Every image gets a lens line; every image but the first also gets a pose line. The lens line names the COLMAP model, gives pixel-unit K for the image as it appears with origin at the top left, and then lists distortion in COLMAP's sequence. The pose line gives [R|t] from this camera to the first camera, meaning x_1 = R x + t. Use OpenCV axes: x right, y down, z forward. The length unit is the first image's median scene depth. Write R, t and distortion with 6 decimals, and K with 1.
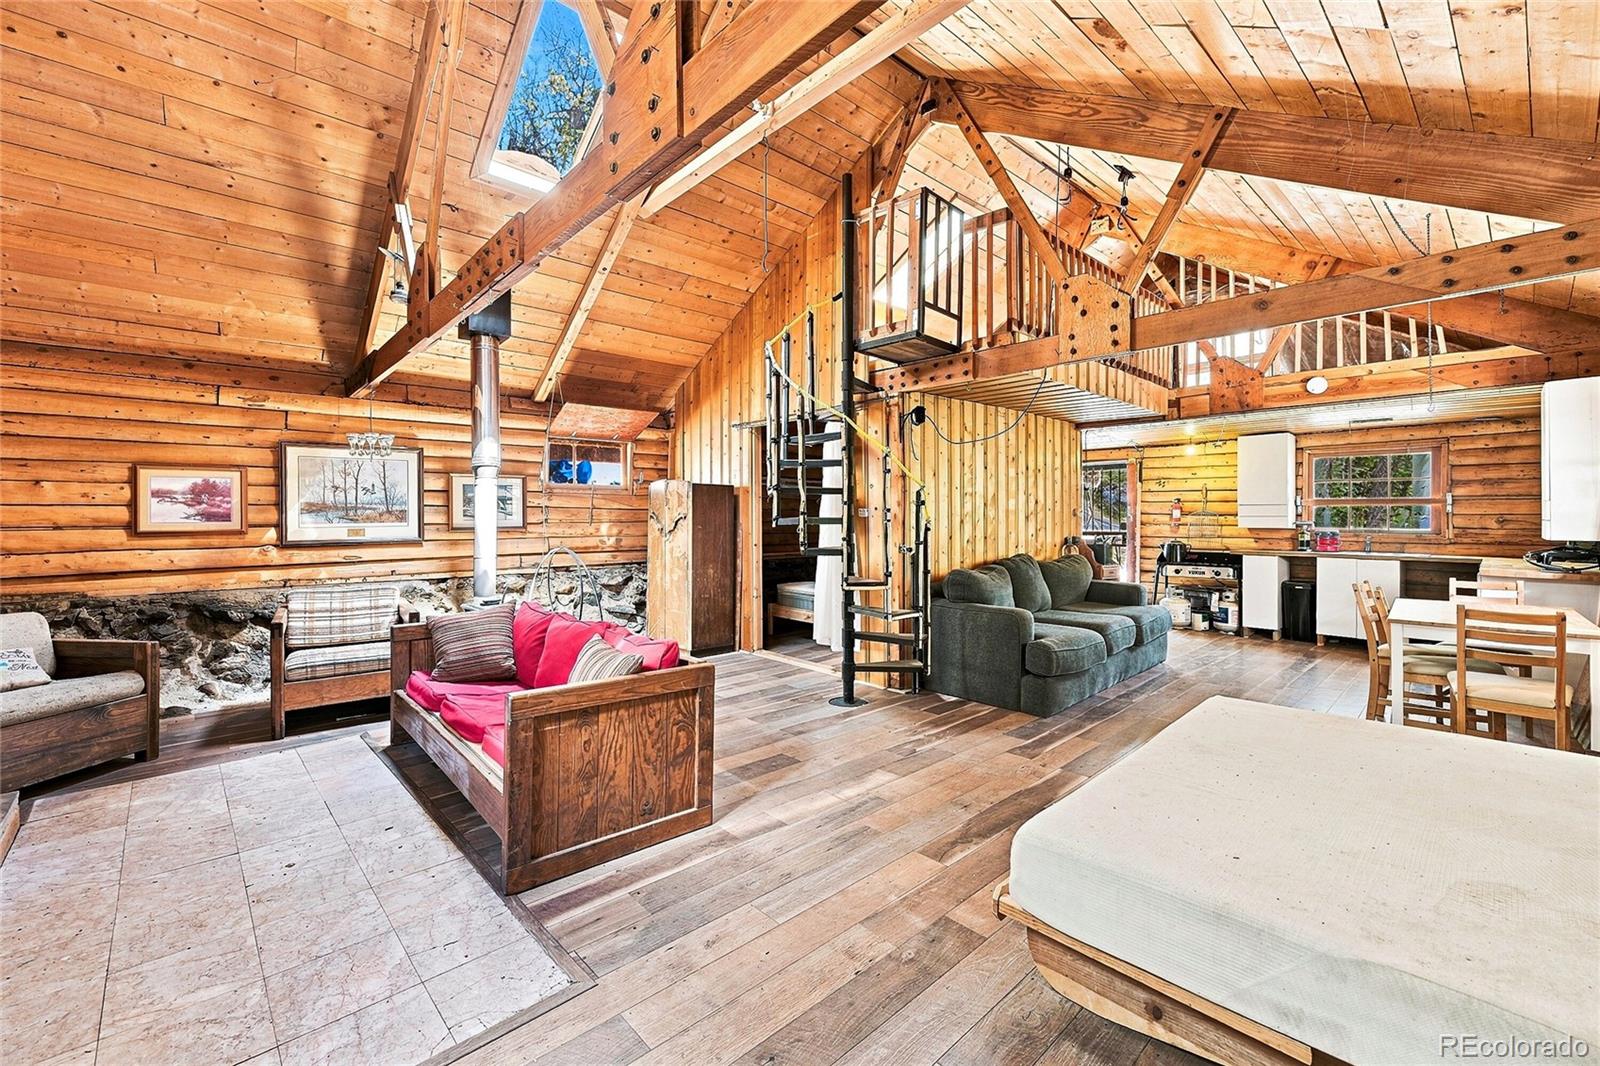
lens RADIAL K [[657.5, 0, 809.9], [0, 657.5, 517.7], [0, 0, 1]] dist [0.000966, 0.001042]
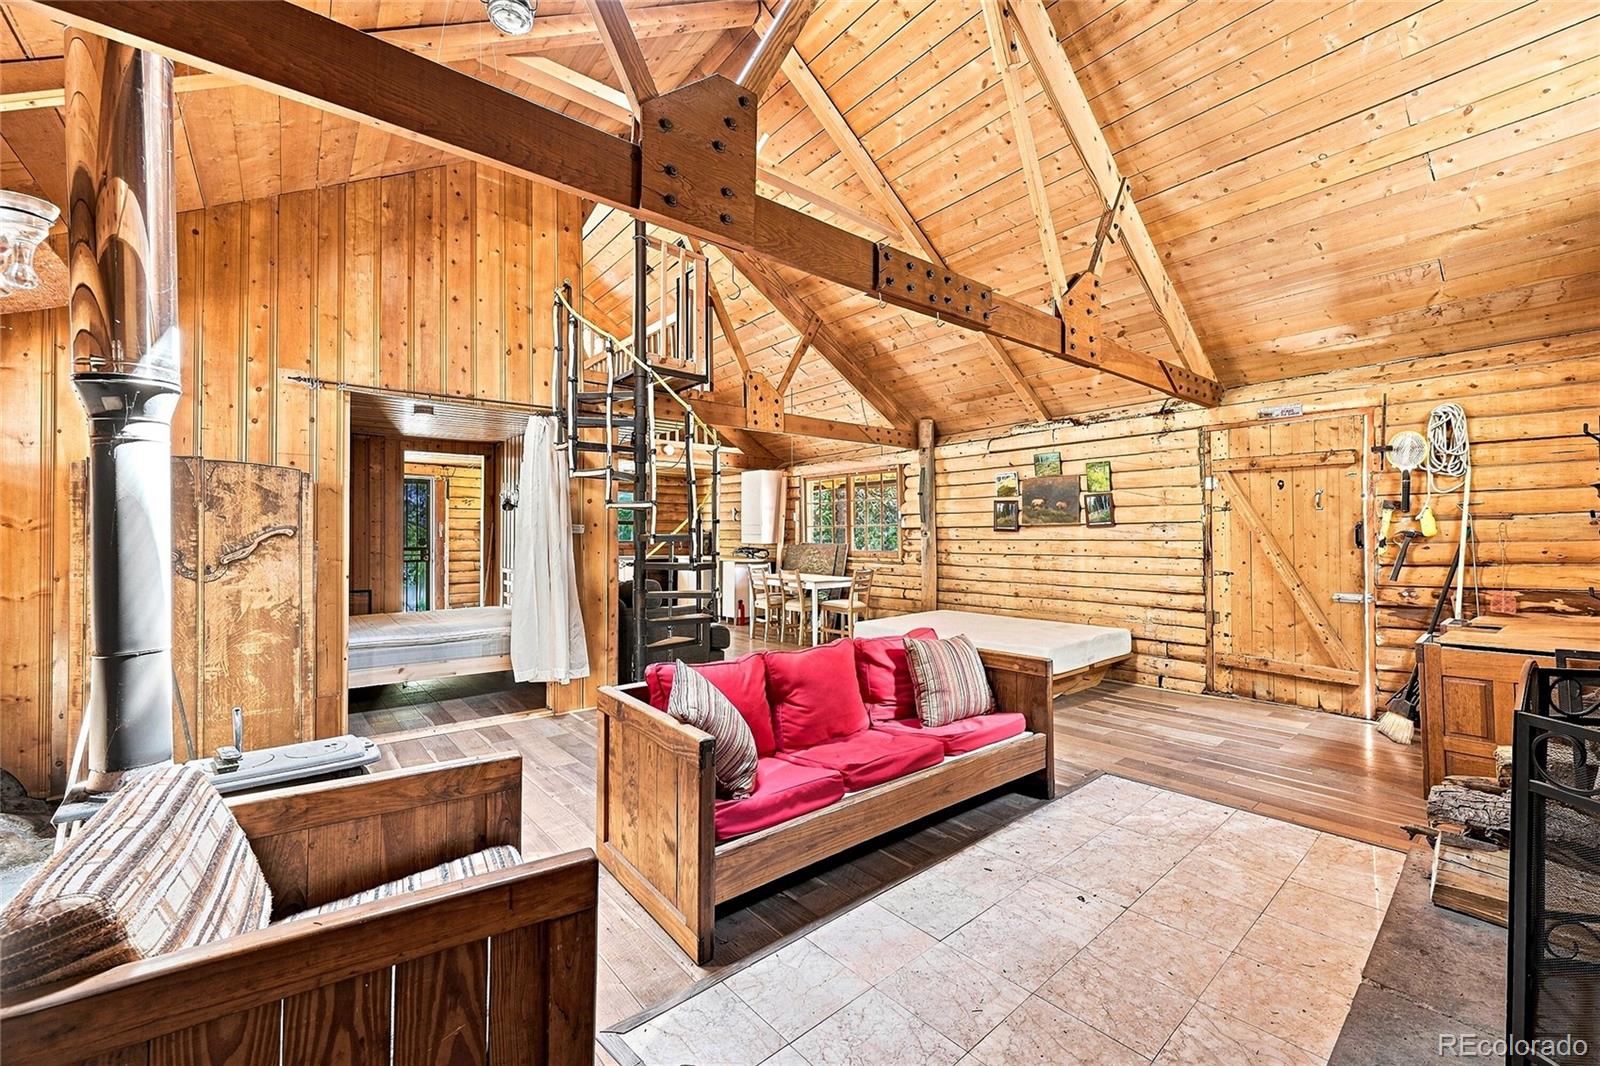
lens RADIAL K [[635.7, 0, 809.8], [0, 635.7, 527.5], [0, 0, 1]] dist [0.003099, 0.000514]
pose [[0.052903, 0.008495, 0.998564, -1.891002], [-0.000680, 0.999964, -0.008470, -0.003449], [-0.998599, -0.000231, 0.052907, 1.463814]]
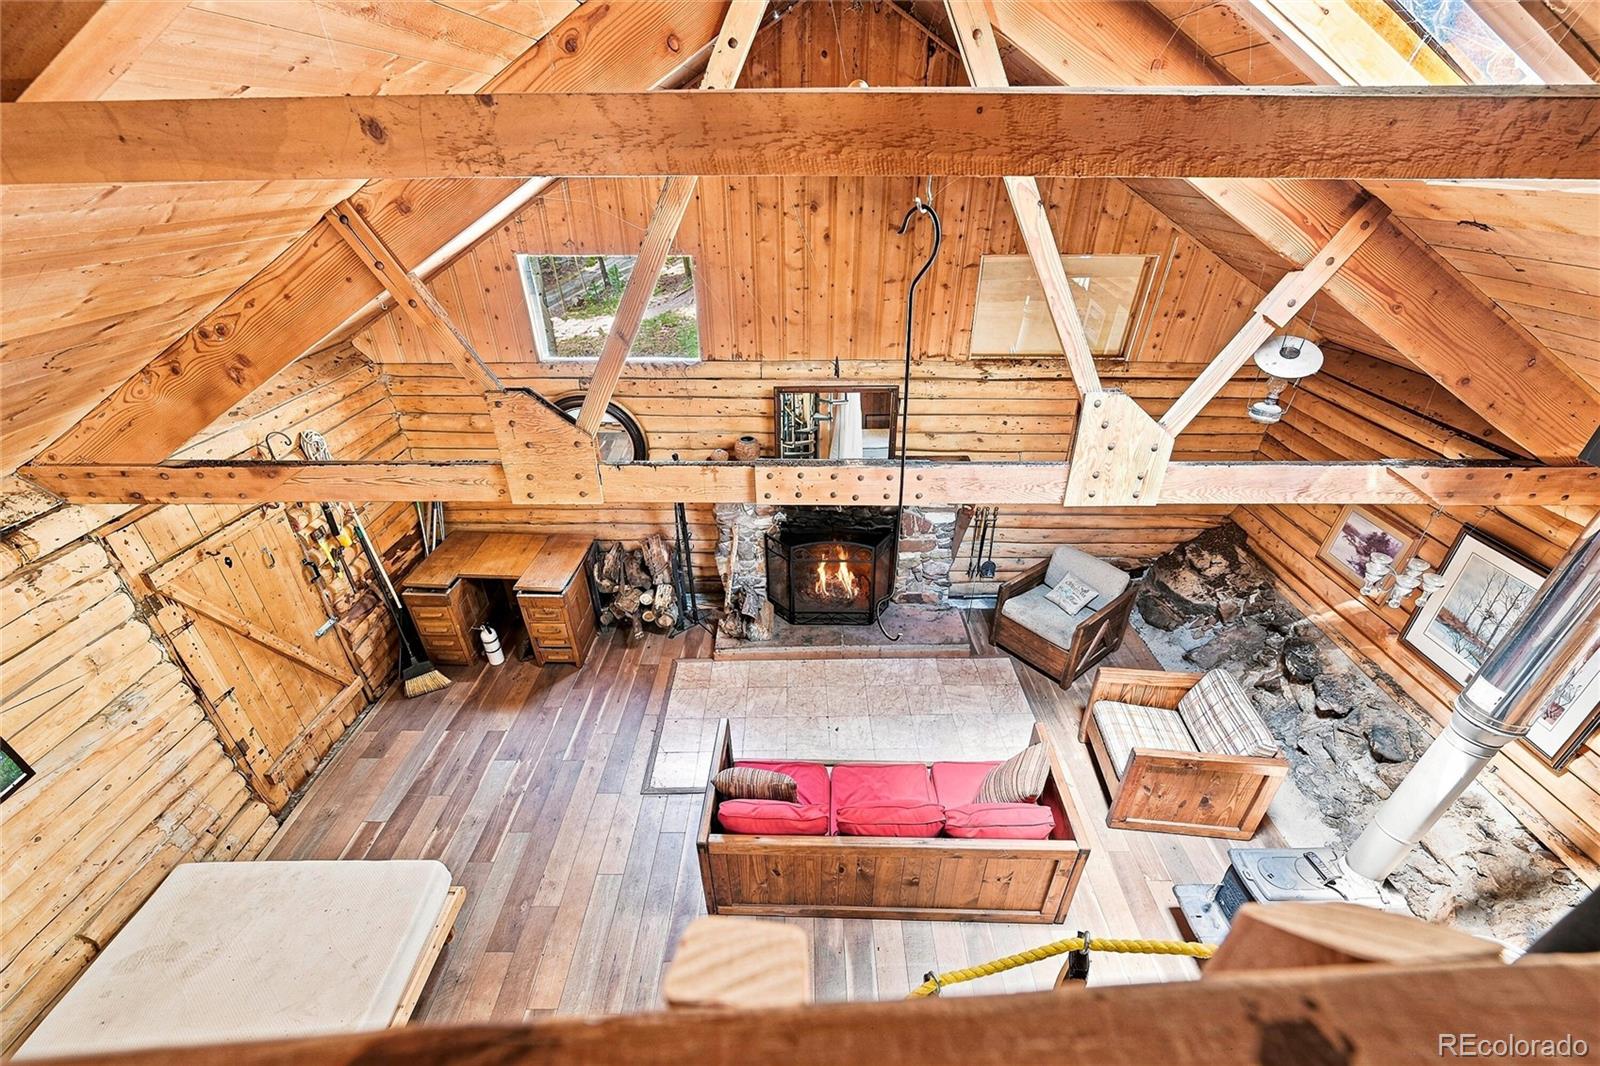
lens RADIAL K [[635.7, 0, 795.1], [0, 635.7, 535.1], [0, 0, 1]] dist [0.003099, 0.000514]
pose [[-0.700595, 0.371115, -0.609459, 0.291493], [0.008102, 0.858193, 0.513263, -1.082976], [0.713513, 0.354651, -0.604253, 2.049275]]
